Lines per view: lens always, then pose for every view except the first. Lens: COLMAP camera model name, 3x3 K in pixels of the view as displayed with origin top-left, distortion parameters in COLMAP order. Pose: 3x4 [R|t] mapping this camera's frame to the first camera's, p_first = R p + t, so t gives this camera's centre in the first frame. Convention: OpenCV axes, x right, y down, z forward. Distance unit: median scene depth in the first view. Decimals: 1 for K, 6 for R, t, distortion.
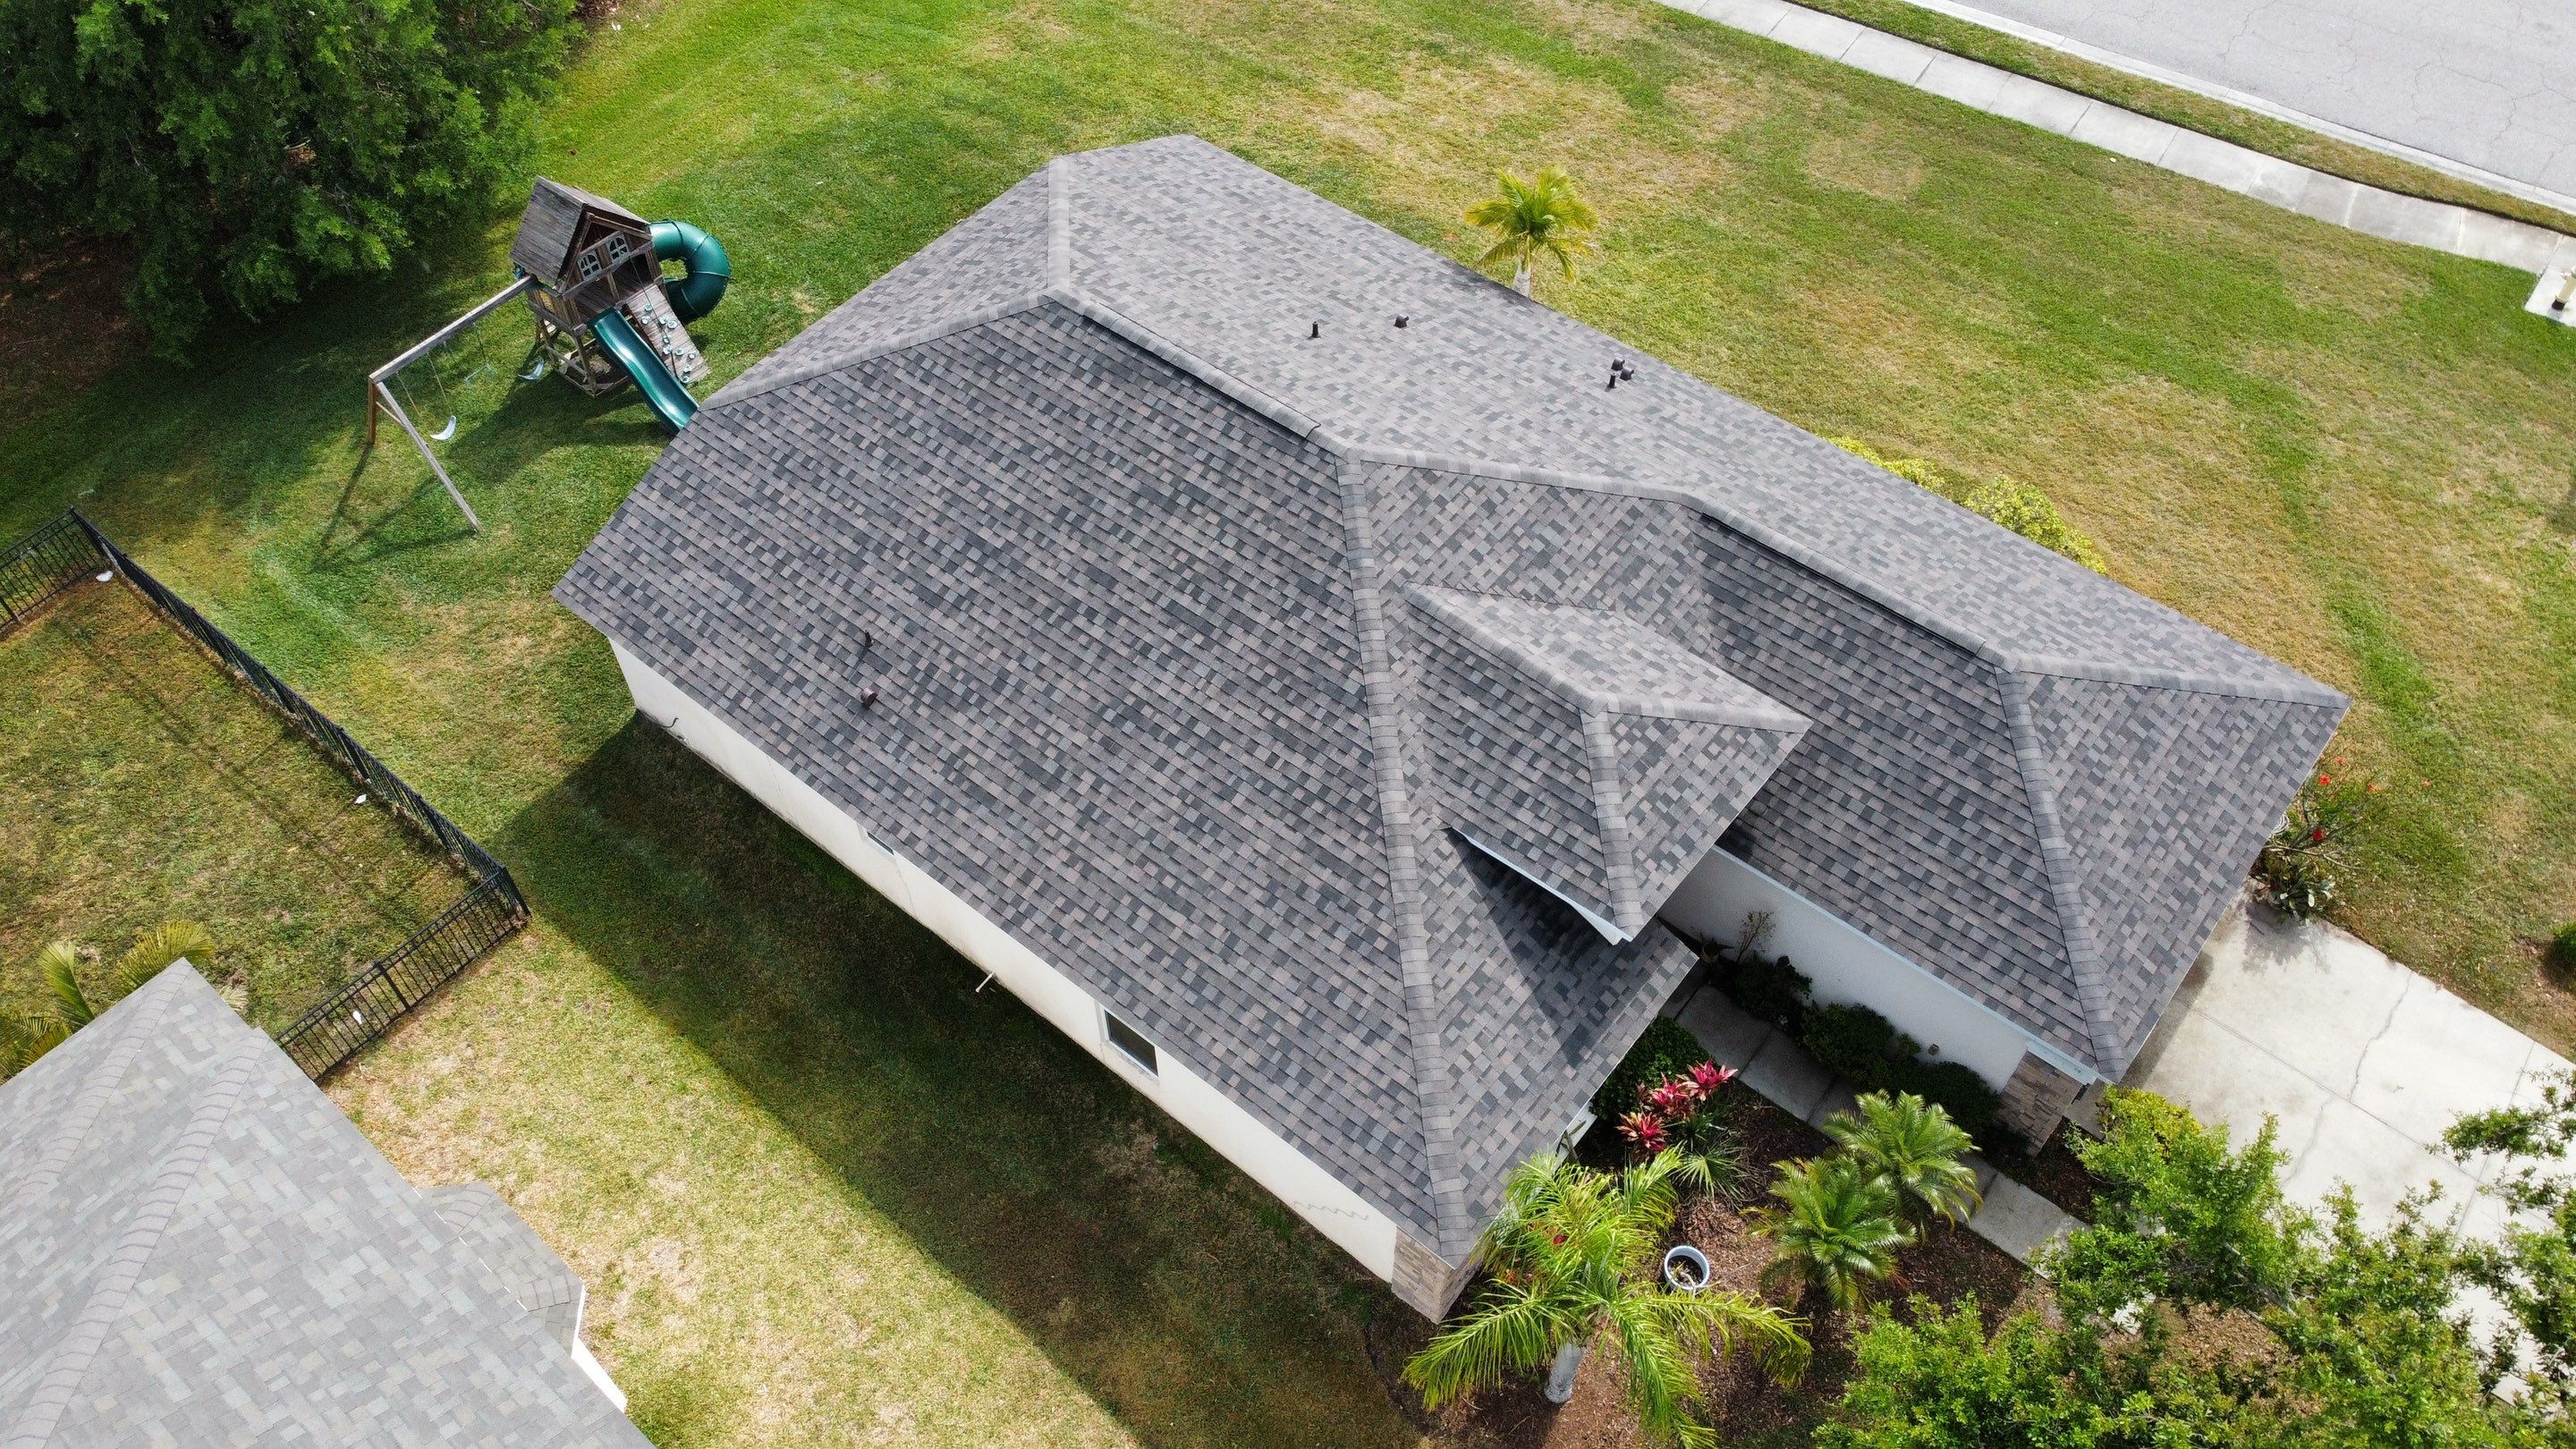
lens RADIAL K [[1962.3, 0, 1250.9], [0, 1962.3, 682.0], [0, 0, 1]] dist [0.001409, -0.014453]
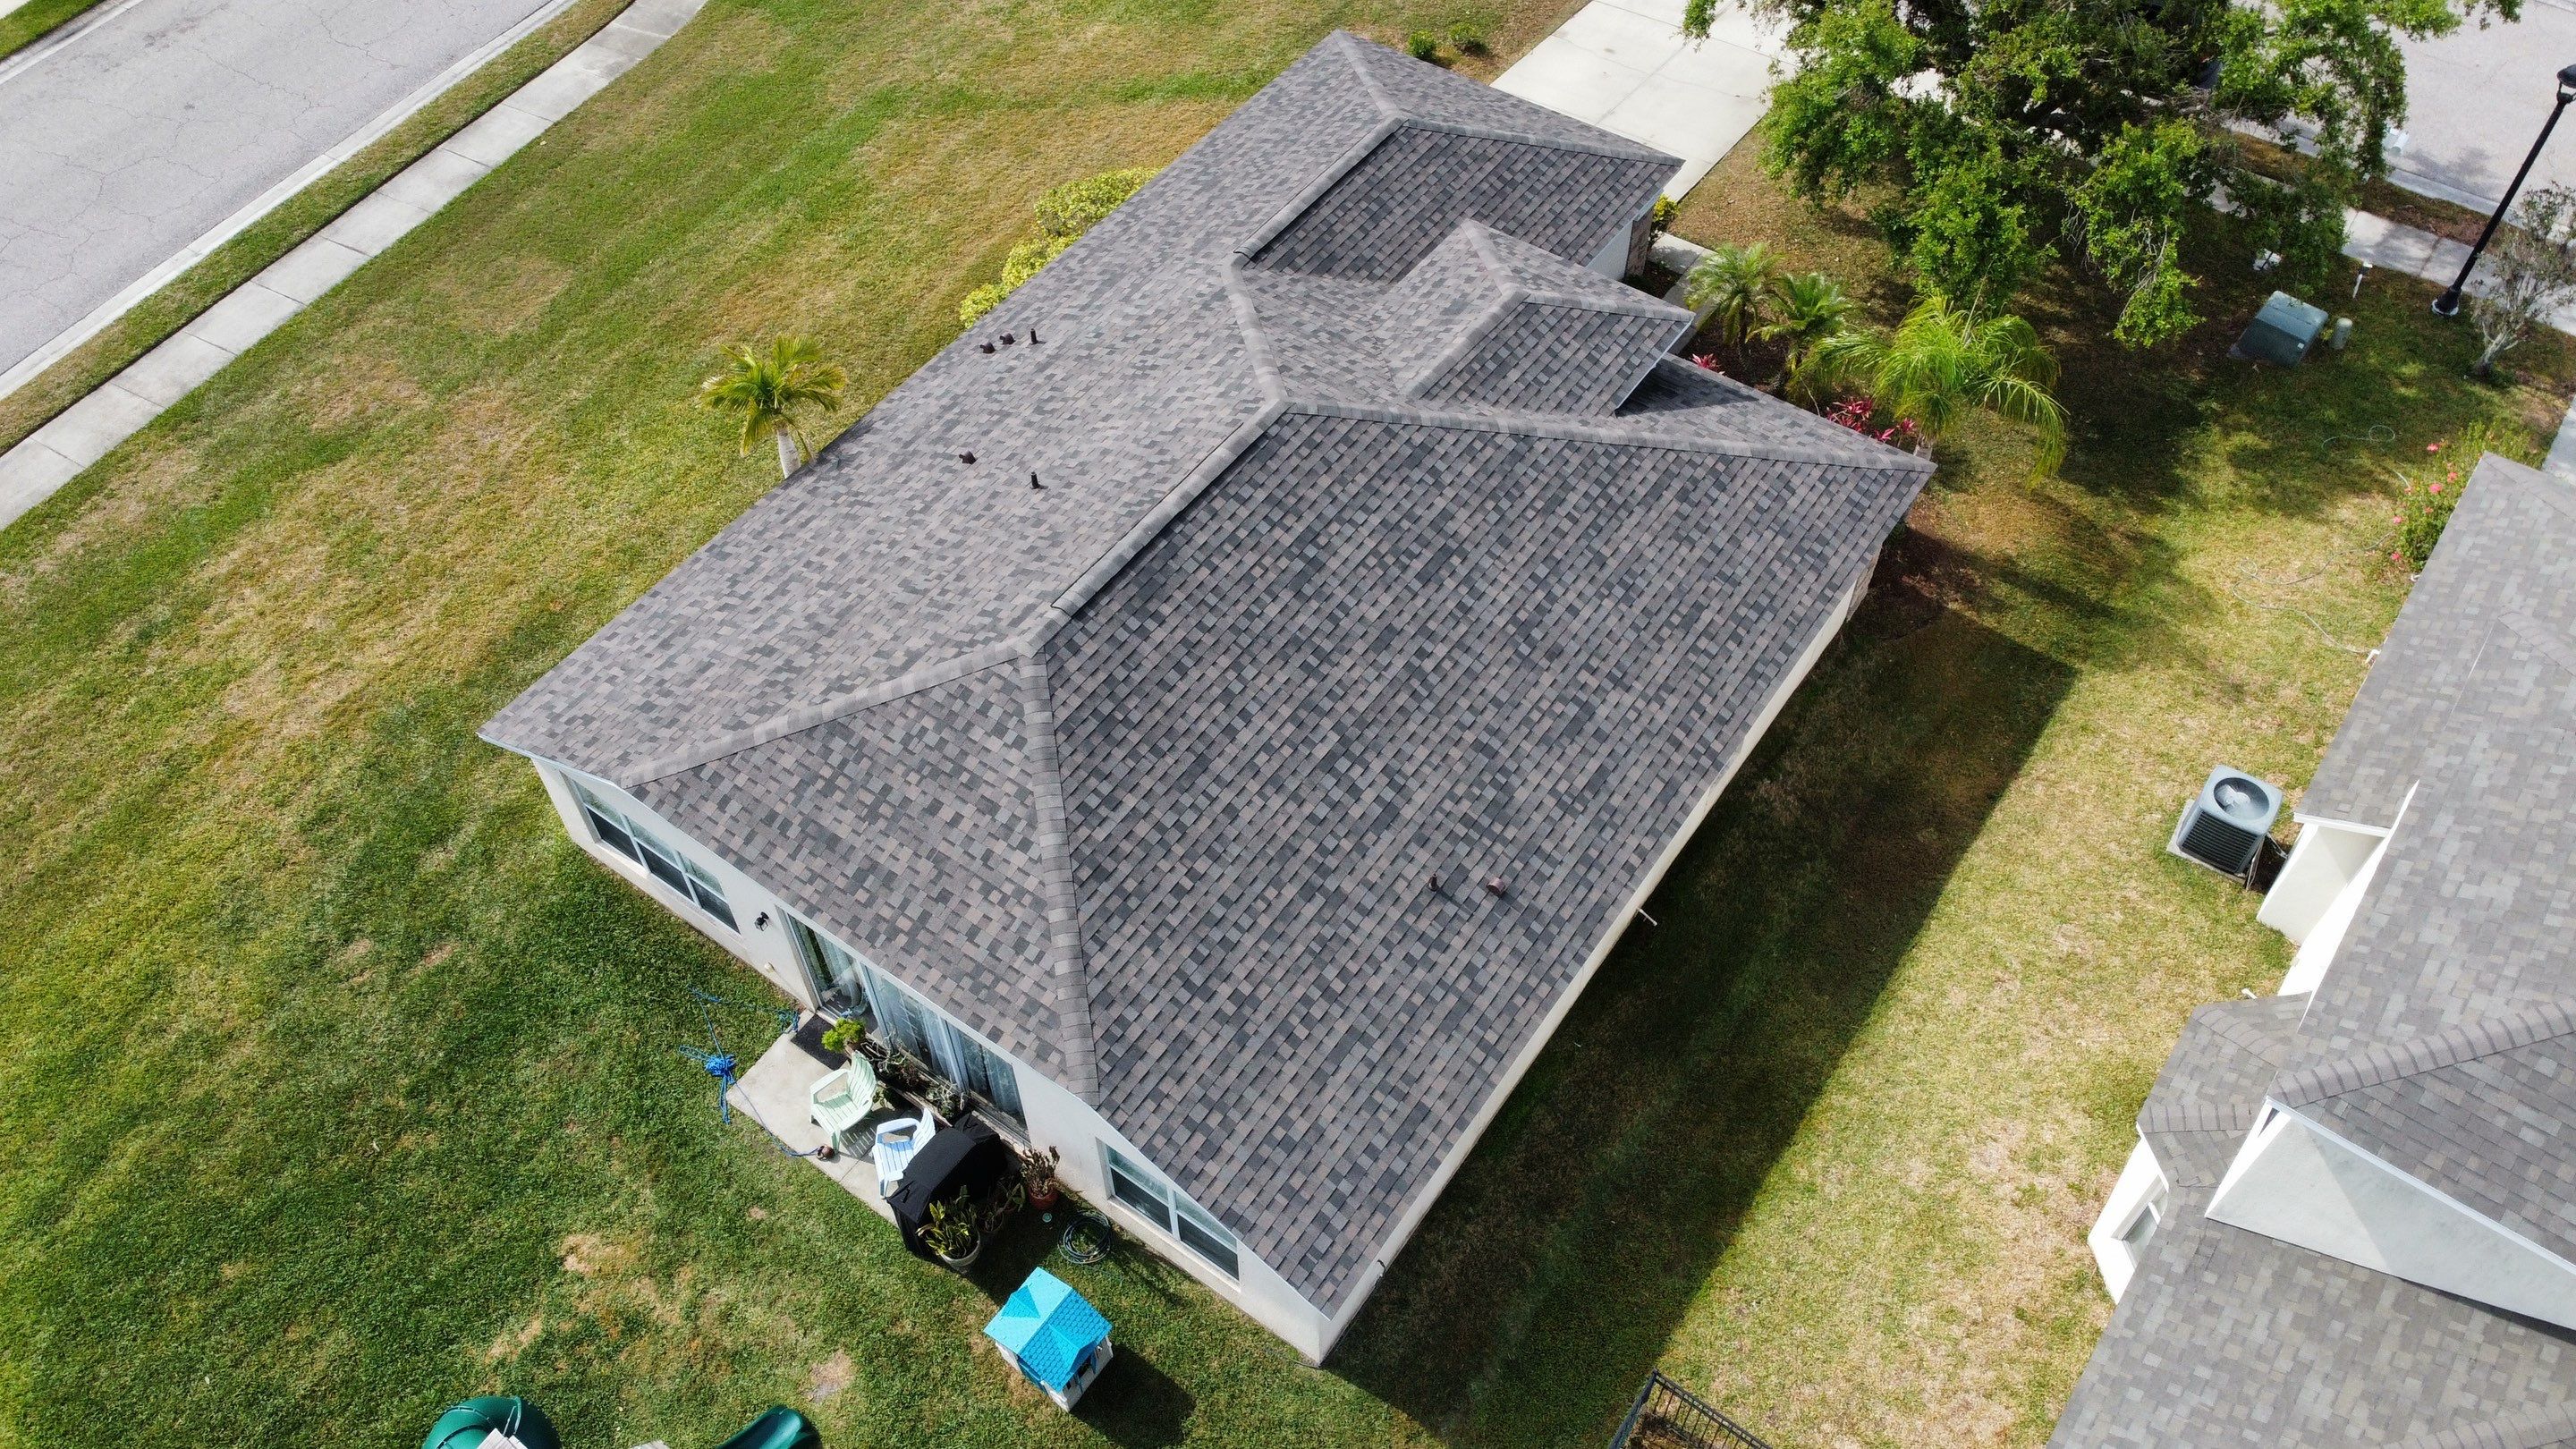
lens RADIAL K [[1962.3, 0, 1254.6], [0, 1962.3, 677.5], [0, 0, 1]] dist [0.001409, -0.014453]
pose [[-0.064774, -0.752579, 0.655308, -0.714470], [0.783760, 0.368107, 0.500217, -0.575810], [-0.617677, 0.546006, 0.565998, 0.495007]]
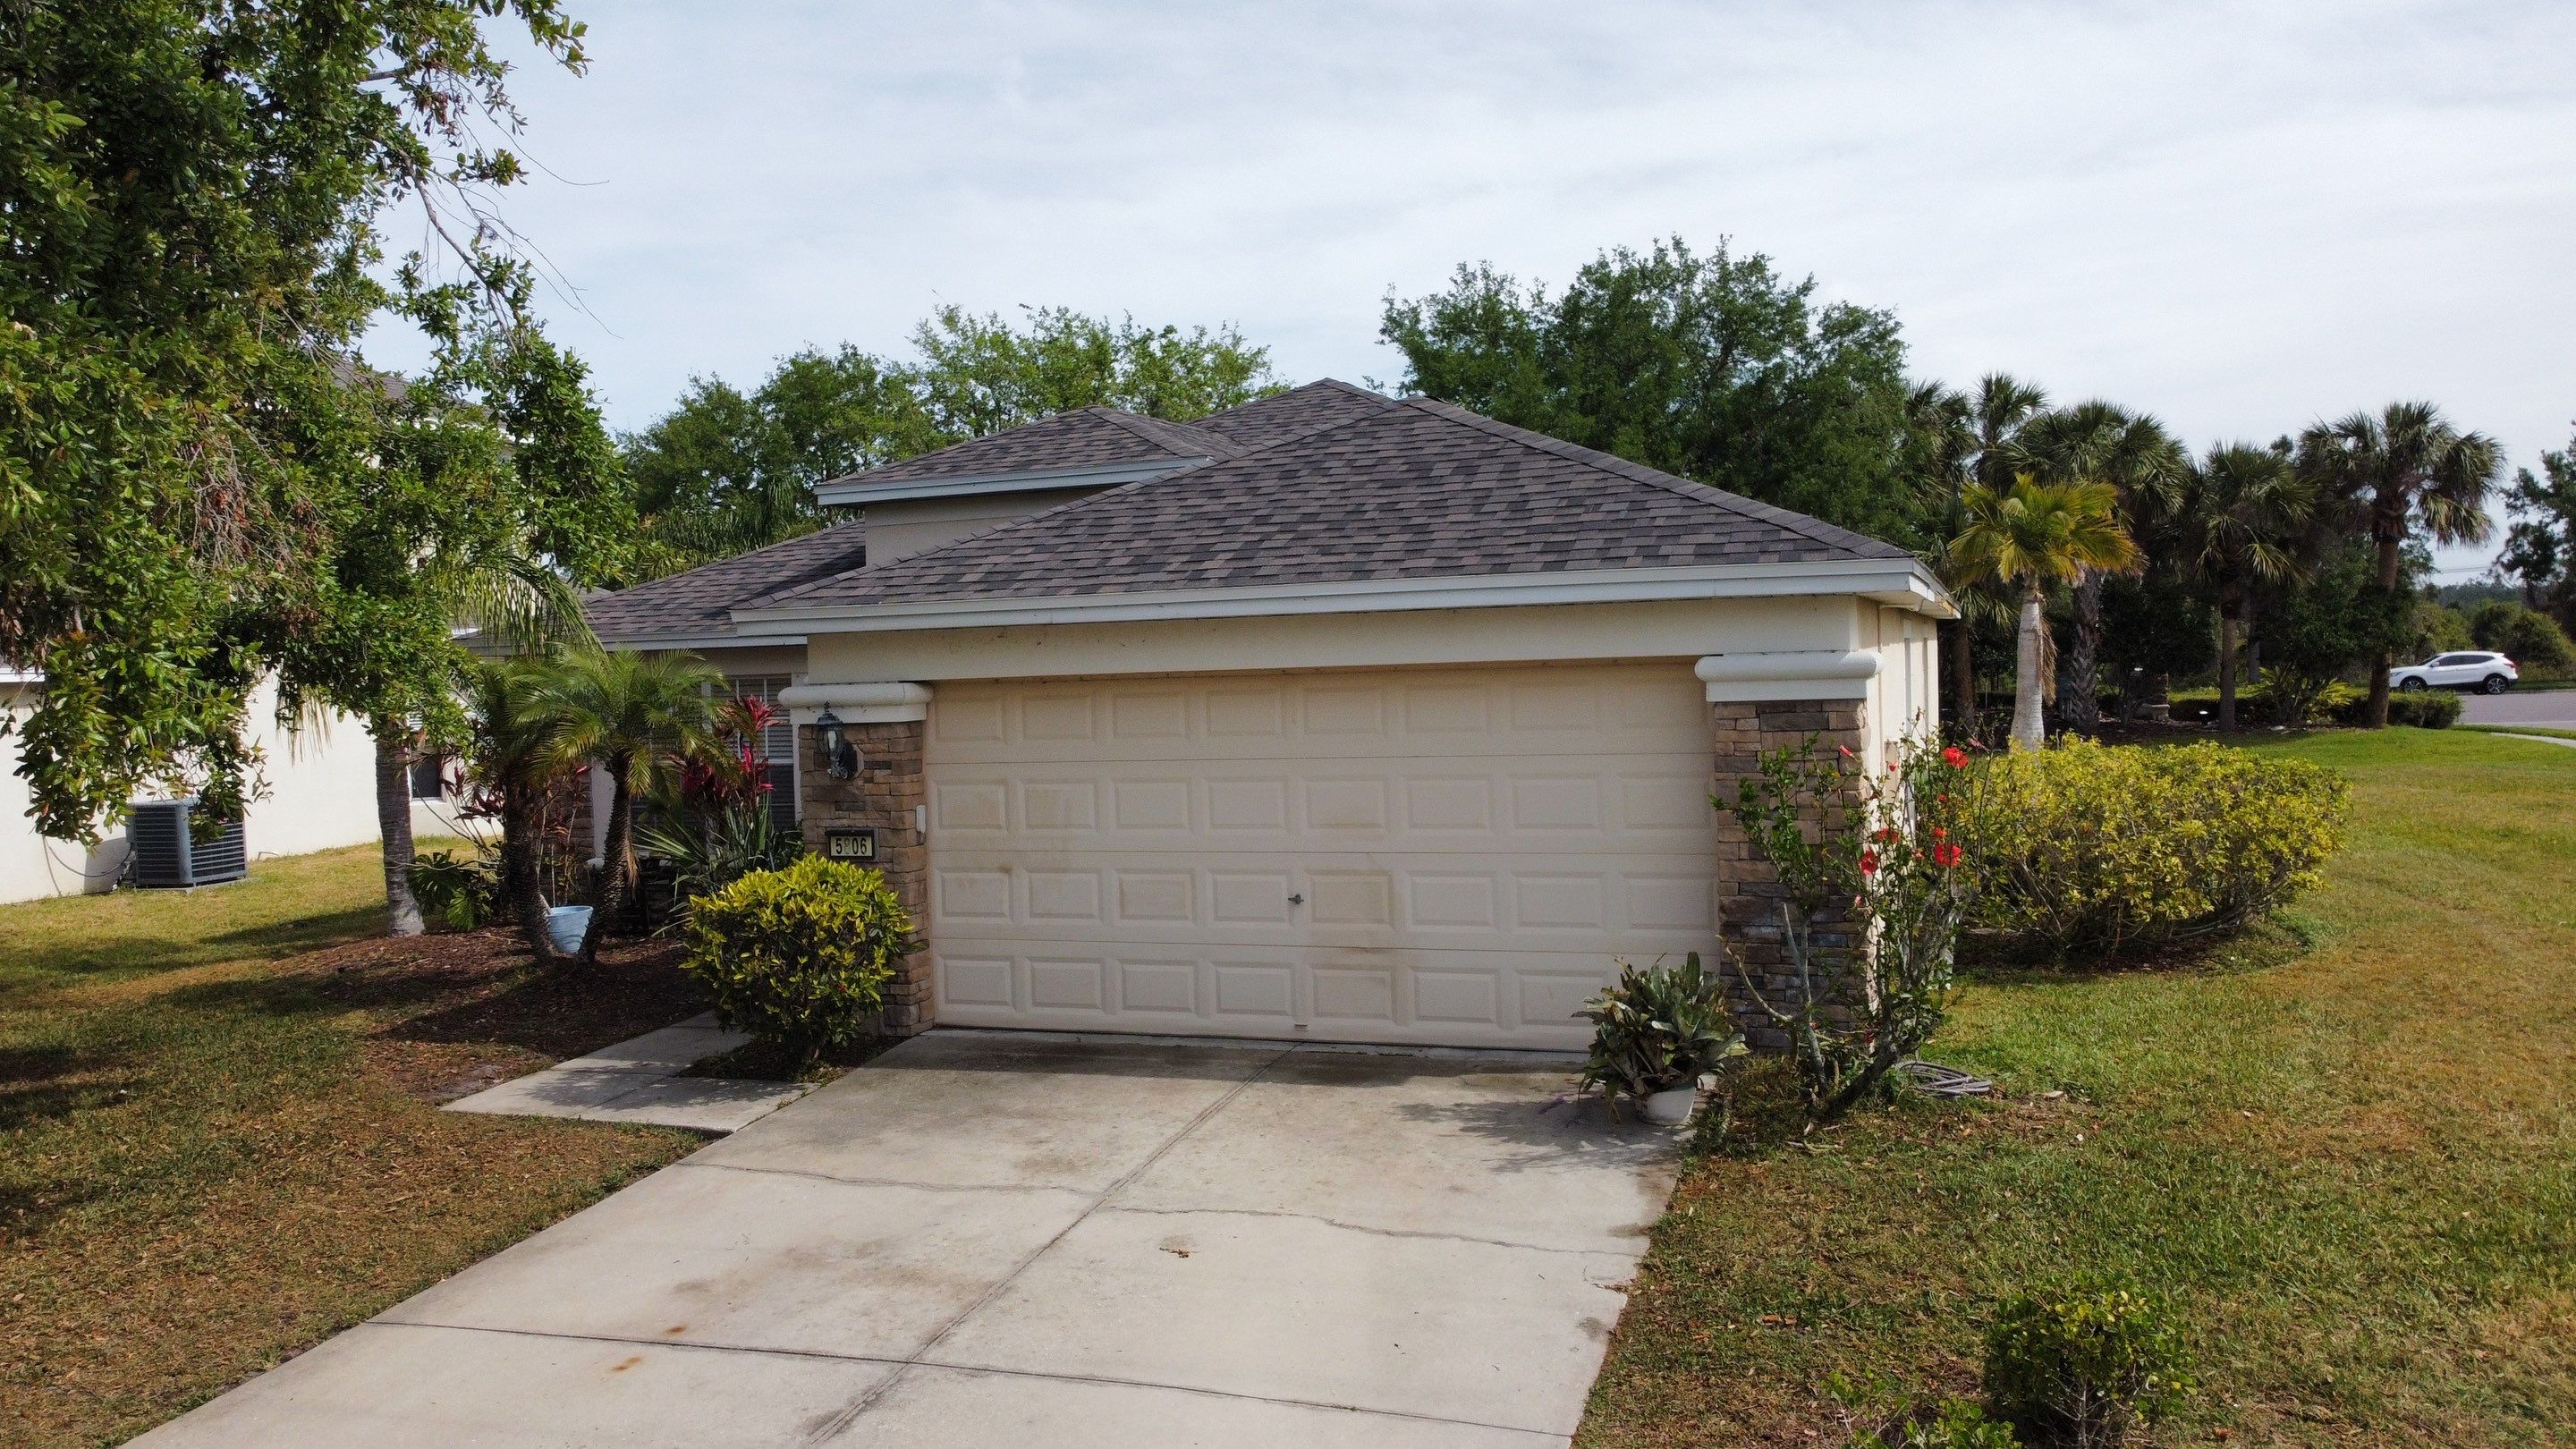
lens RADIAL K [[1962.3, 0, 1264.6], [0, 1962.3, 724.2], [0, 0, 1]] dist [0.001409, -0.014453]
pose [[0.336428, 0.038127, -0.940937, 0.893853], [-0.712671, 0.663436, -0.227930, 0.212795], [0.615561, 0.747261, 0.250371, 0.852072]]
